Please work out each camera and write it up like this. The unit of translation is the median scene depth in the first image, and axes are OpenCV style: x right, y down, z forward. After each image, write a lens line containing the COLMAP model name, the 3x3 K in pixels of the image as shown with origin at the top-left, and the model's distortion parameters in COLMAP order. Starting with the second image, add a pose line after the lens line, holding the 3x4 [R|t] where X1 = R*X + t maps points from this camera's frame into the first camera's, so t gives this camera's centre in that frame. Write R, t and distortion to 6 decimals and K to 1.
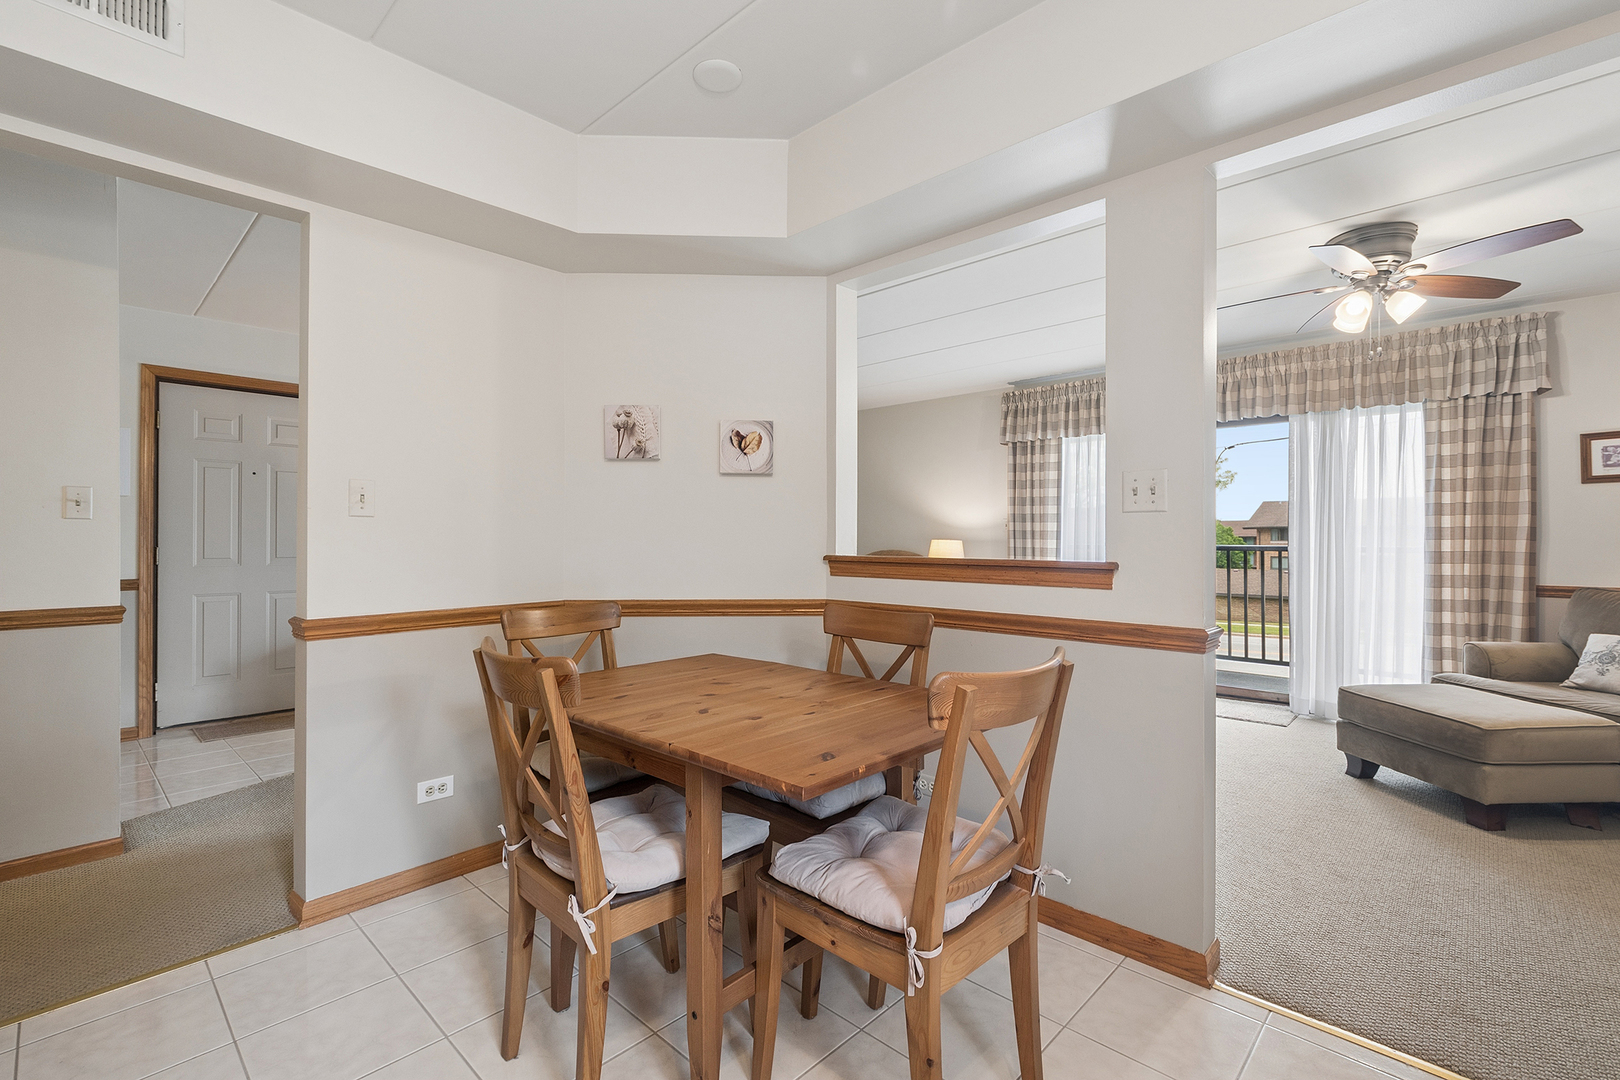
lens RADIAL K [[720.5, 0, 811.2], [0, 720.5, 536.8], [0, 0, 1]] dist [-0.003783, 0.001172]
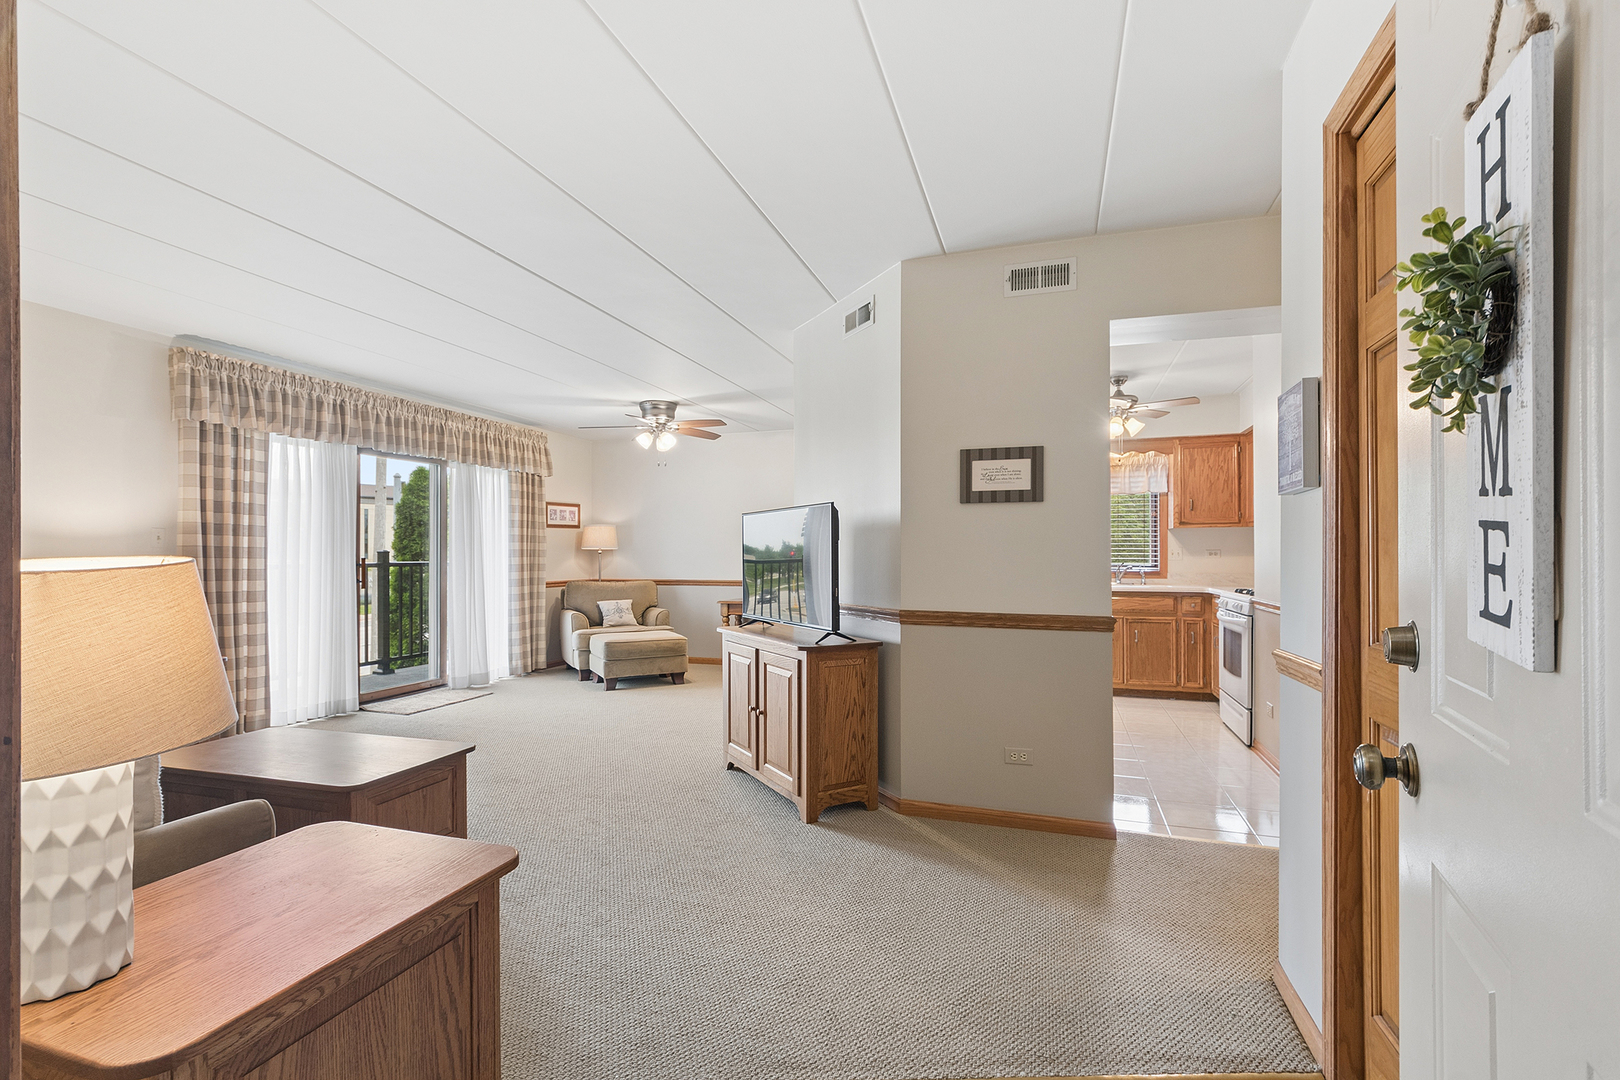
lens RADIAL K [[720.5, 0, 808.0], [0, 720.5, 554.1], [0, 0, 1]] dist [-0.003783, 0.001172]
pose [[-0.413841, 0.001670, 0.910348, -0.908140], [-0.002177, 0.999994, -0.002824, 0.000370], [-0.910347, -0.003151, -0.413835, 1.101340]]
